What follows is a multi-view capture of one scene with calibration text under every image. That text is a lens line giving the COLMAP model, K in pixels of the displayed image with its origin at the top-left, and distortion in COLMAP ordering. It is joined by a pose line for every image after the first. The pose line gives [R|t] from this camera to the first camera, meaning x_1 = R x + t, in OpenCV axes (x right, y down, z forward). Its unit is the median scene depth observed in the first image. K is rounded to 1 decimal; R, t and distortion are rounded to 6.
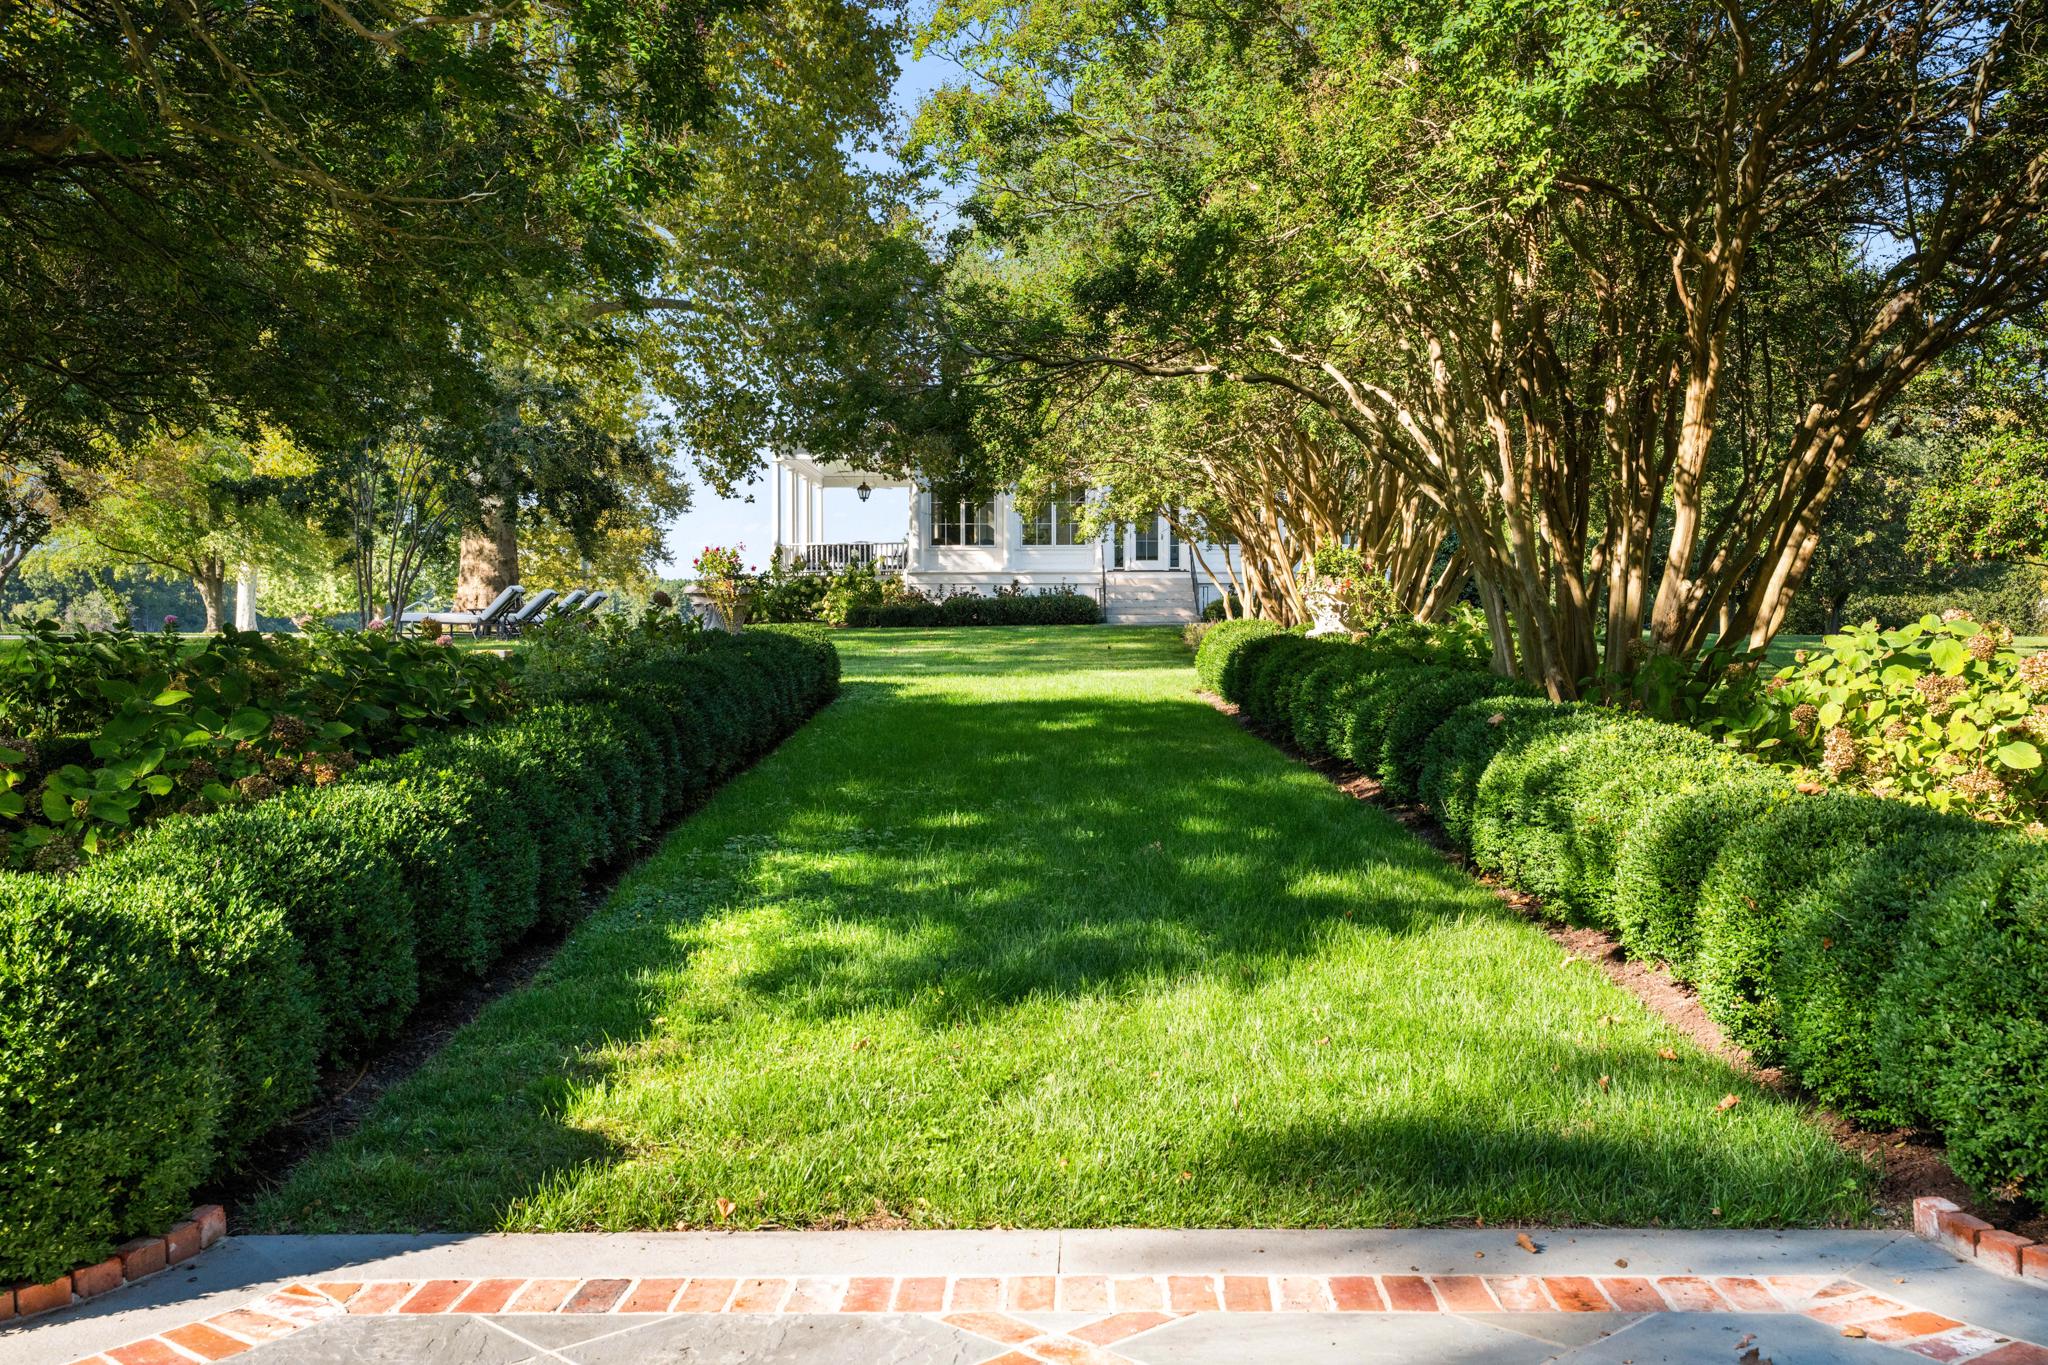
lens RADIAL K [[2004.5, 0, 1024.3], [0, 2004.5, 681.8], [0, 0, 1]] dist [0.005750, 0.000000]
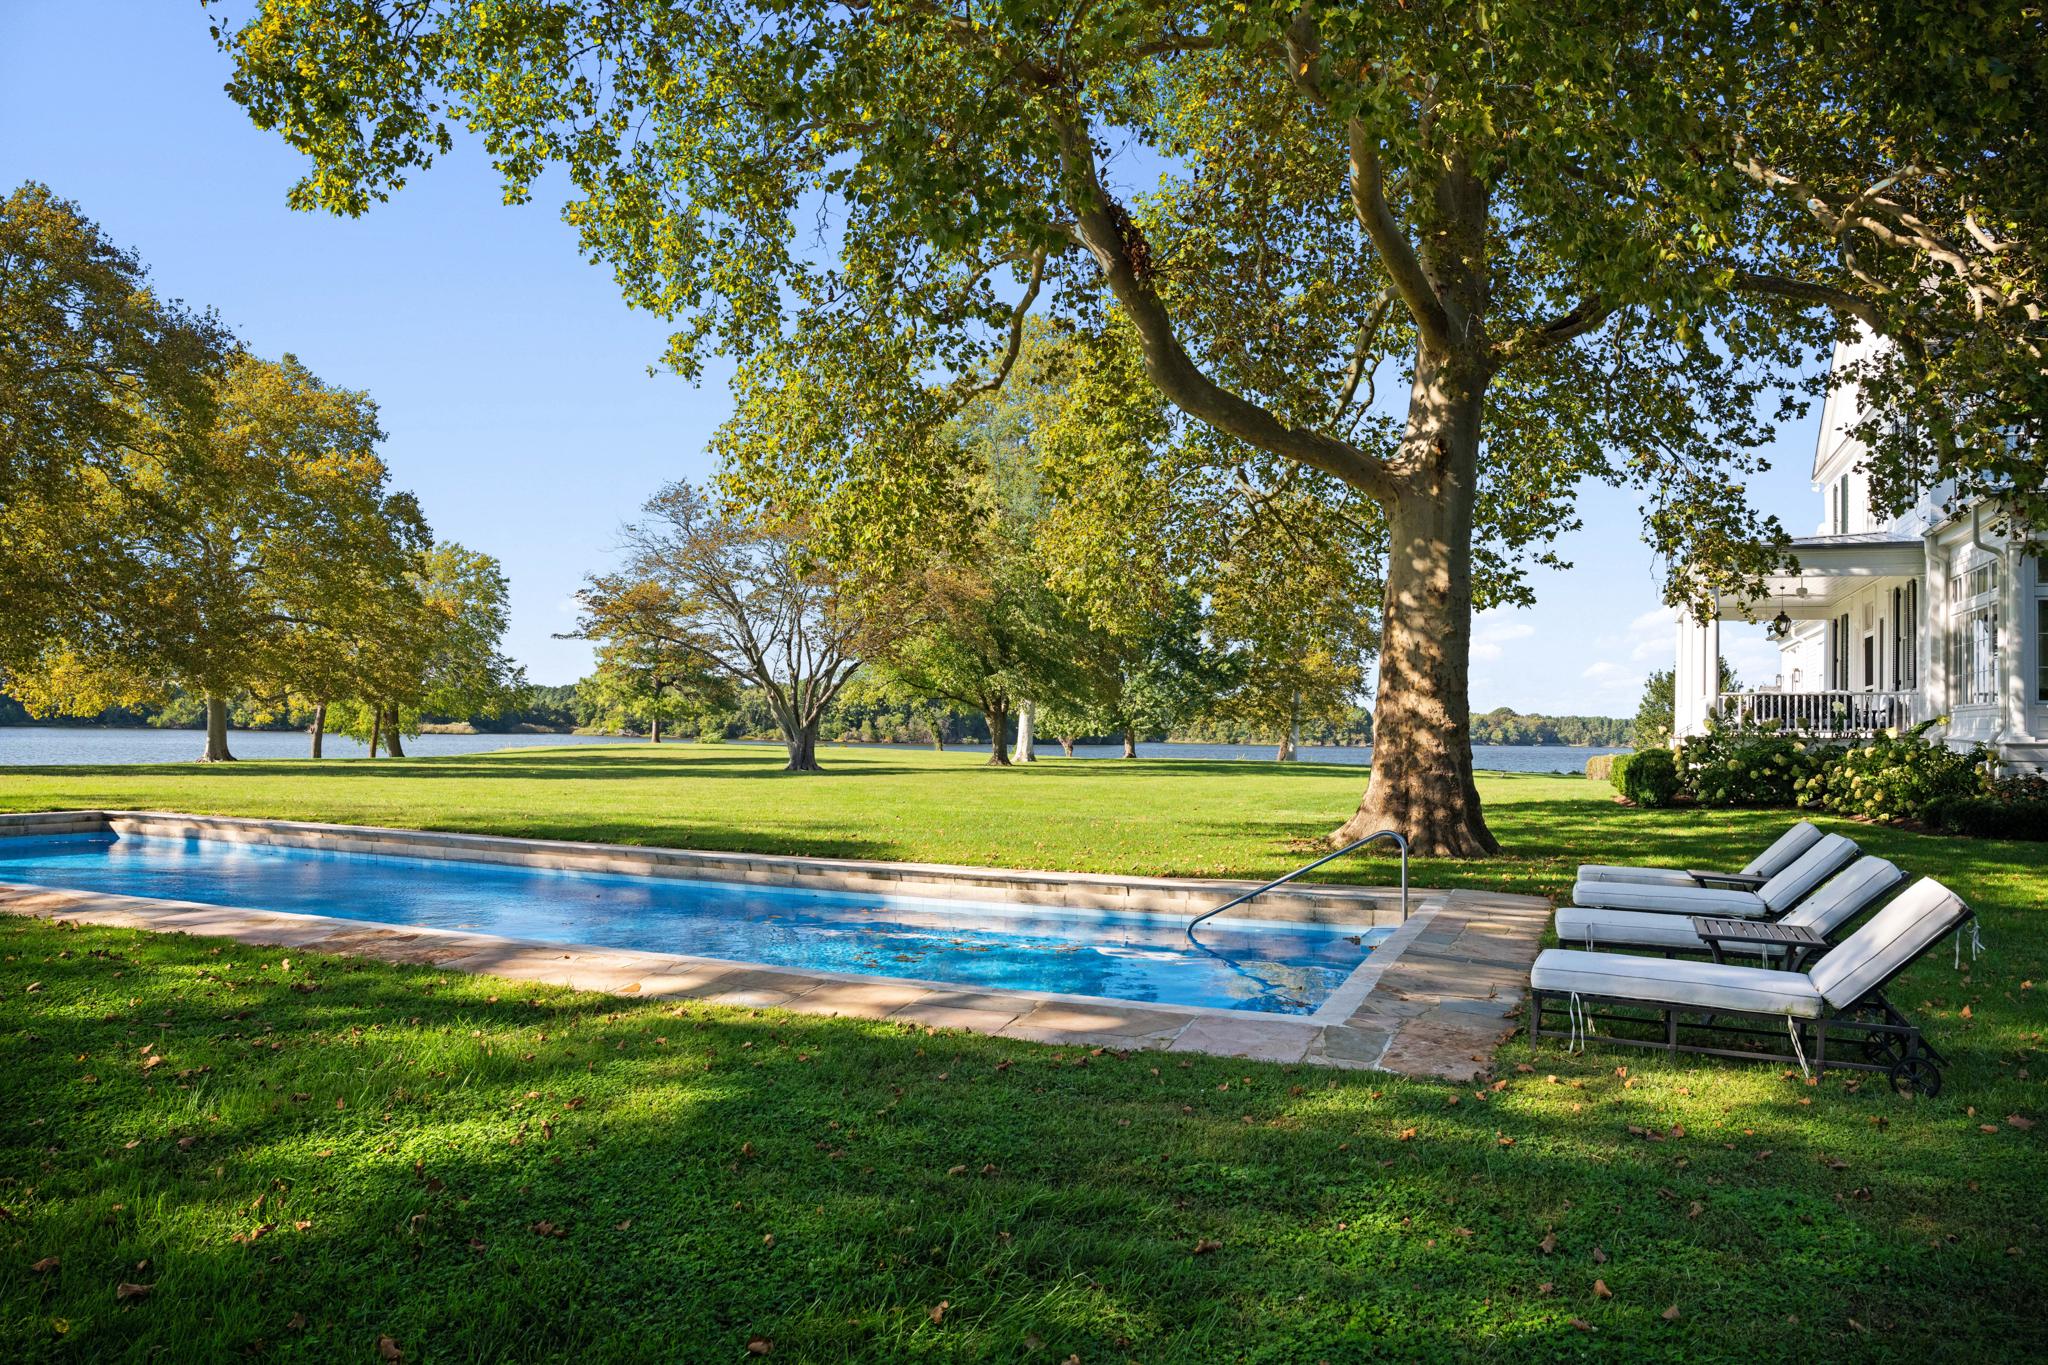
lens RADIAL K [[1390.6, 0, 1024.1], [0, 1390.6, 678.4], [0, 0, 1]] dist [-0.069363, 0.003751]
pose [[0.933082, 0.006495, -0.359604, -0.122546], [-0.030537, 0.997657, -0.061217, -0.024612], [0.358364, 0.068102, 0.931095, 0.306269]]
